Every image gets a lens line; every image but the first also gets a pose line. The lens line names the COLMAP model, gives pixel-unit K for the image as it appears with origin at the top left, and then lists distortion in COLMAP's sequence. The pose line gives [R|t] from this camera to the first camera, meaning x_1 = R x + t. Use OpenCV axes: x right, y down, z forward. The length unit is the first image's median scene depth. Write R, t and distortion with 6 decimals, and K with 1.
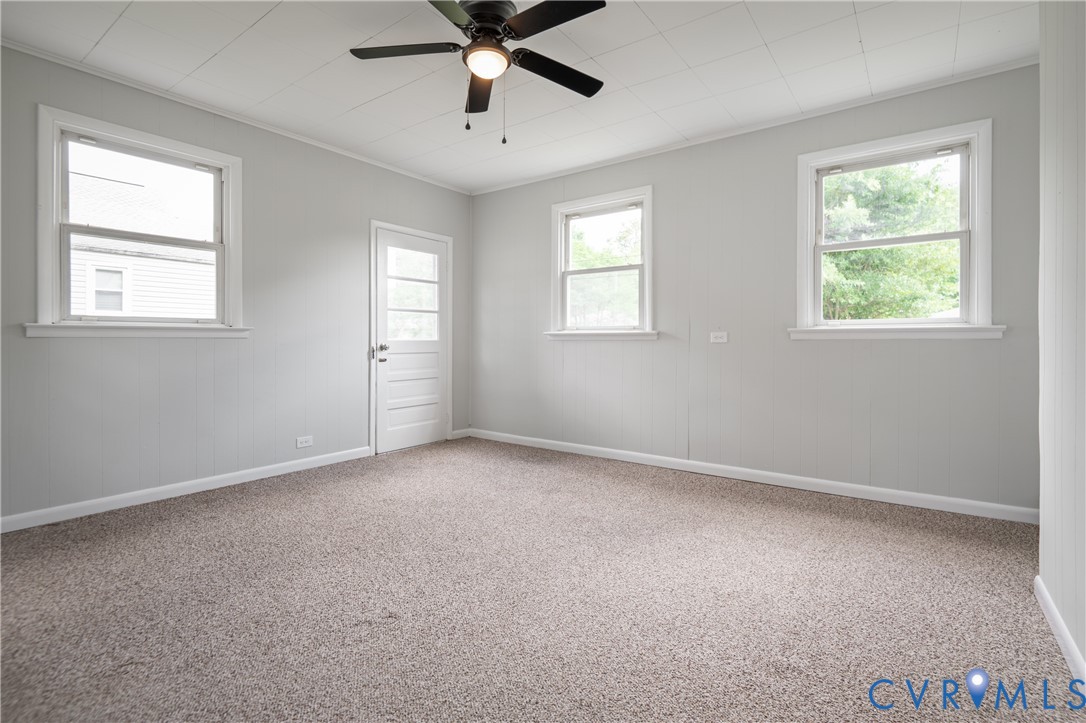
lens RADIAL K [[508.3, 0, 556.0], [0, 508.3, 343.5], [0, 0, 1]] dist [0.002707, -0.000160]
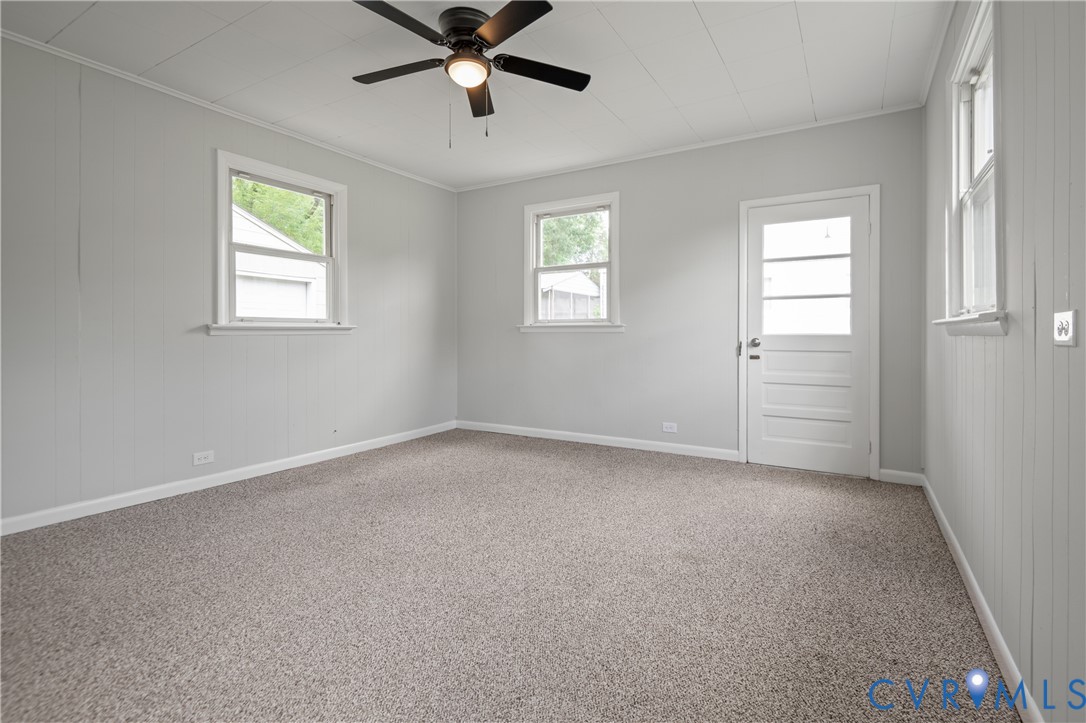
lens RADIAL K [[508.3, 0, 564.0], [0, 508.3, 331.9], [0, 0, 1]] dist [0.002707, -0.000160]
pose [[0.085628, -0.002202, -0.996325, 0.506024], [-0.005888, 0.999979, -0.002717, -0.006884], [0.996310, 0.006099, 0.085614, 0.597486]]
